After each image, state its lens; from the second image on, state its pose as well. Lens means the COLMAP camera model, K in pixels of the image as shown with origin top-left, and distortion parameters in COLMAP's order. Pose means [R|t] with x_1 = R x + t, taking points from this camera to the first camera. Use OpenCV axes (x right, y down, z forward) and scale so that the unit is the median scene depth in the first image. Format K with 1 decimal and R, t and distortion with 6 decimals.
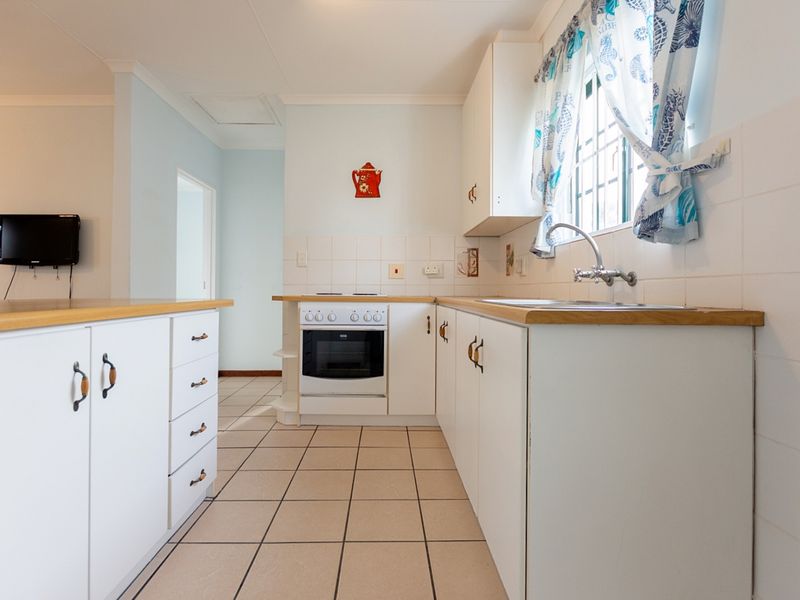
lens RADIAL K [[407.8, 0, 399.7], [0, 407.8, 287.3], [0, 0, 1]] dist [0.001529, 0.000581]
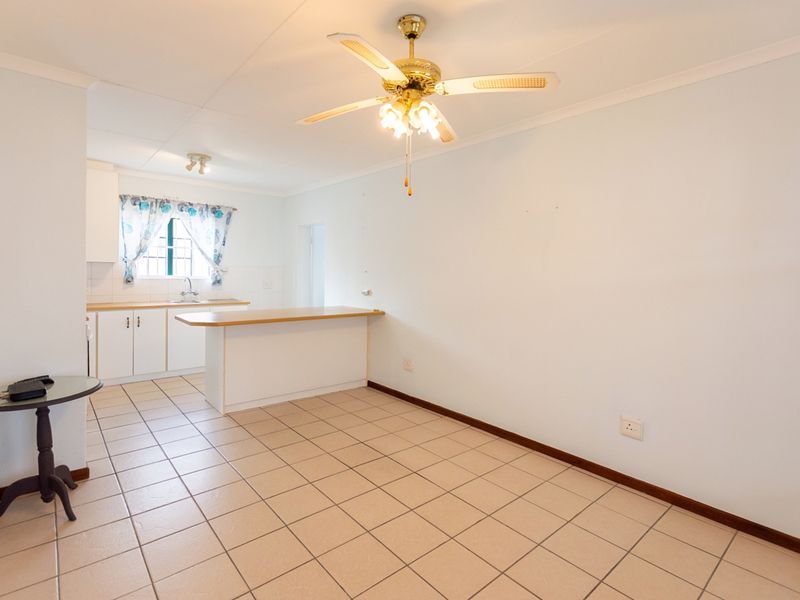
lens RADIAL K [[407.8, 0, 399.7], [0, 407.8, 287.3], [0, 0, 1]] dist [0.001529, 0.000581]
pose [[-0.625215, -0.049541, 0.778878, -1.566533], [-0.028066, 0.998765, 0.040998, -0.125634], [-0.779948, 0.003772, -0.625834, 0.852234]]
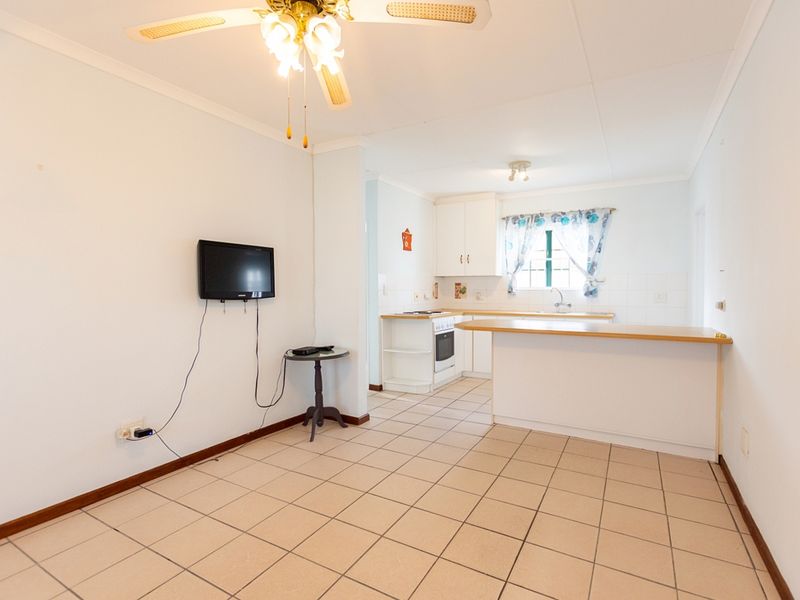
lens RADIAL K [[404.0, 0, 400.0], [0, 404.0, 300.0], [0, 0, 1]] dist [-0.001926, 0.000047]
pose [[0.524195, -0.030375, 0.851056, -1.447330], [-0.003669, 0.999274, 0.037925, -0.086306], [-0.851590, -0.023003, 0.523703, 0.192756]]
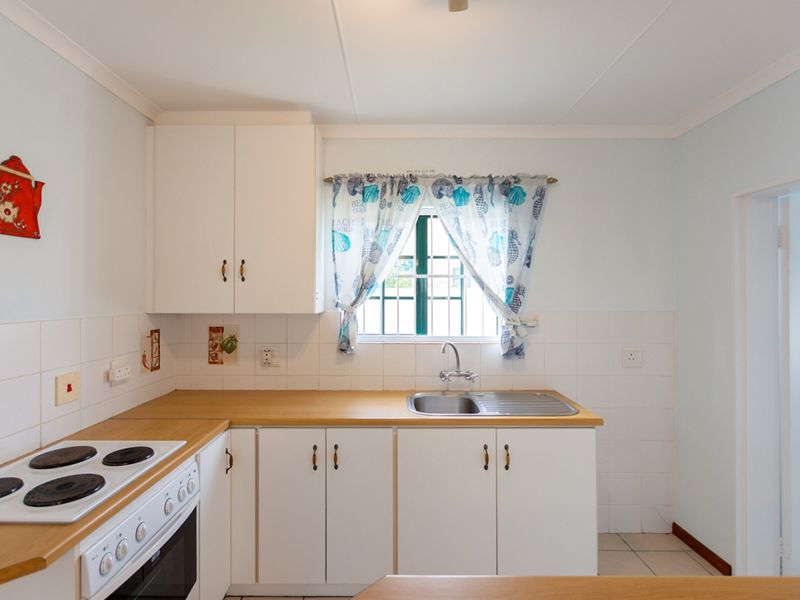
lens RADIAL K [[409.8, 0, 394.5], [0, 409.8, 285.5], [0, 0, 1]] dist [-0.018454, 0.000490]
pose [[0.026337, 0.019220, 0.999468, -0.503619], [-0.006280, 0.999799, -0.019061, -0.160069], [-0.999633, -0.005775, 0.026452, 0.576946]]
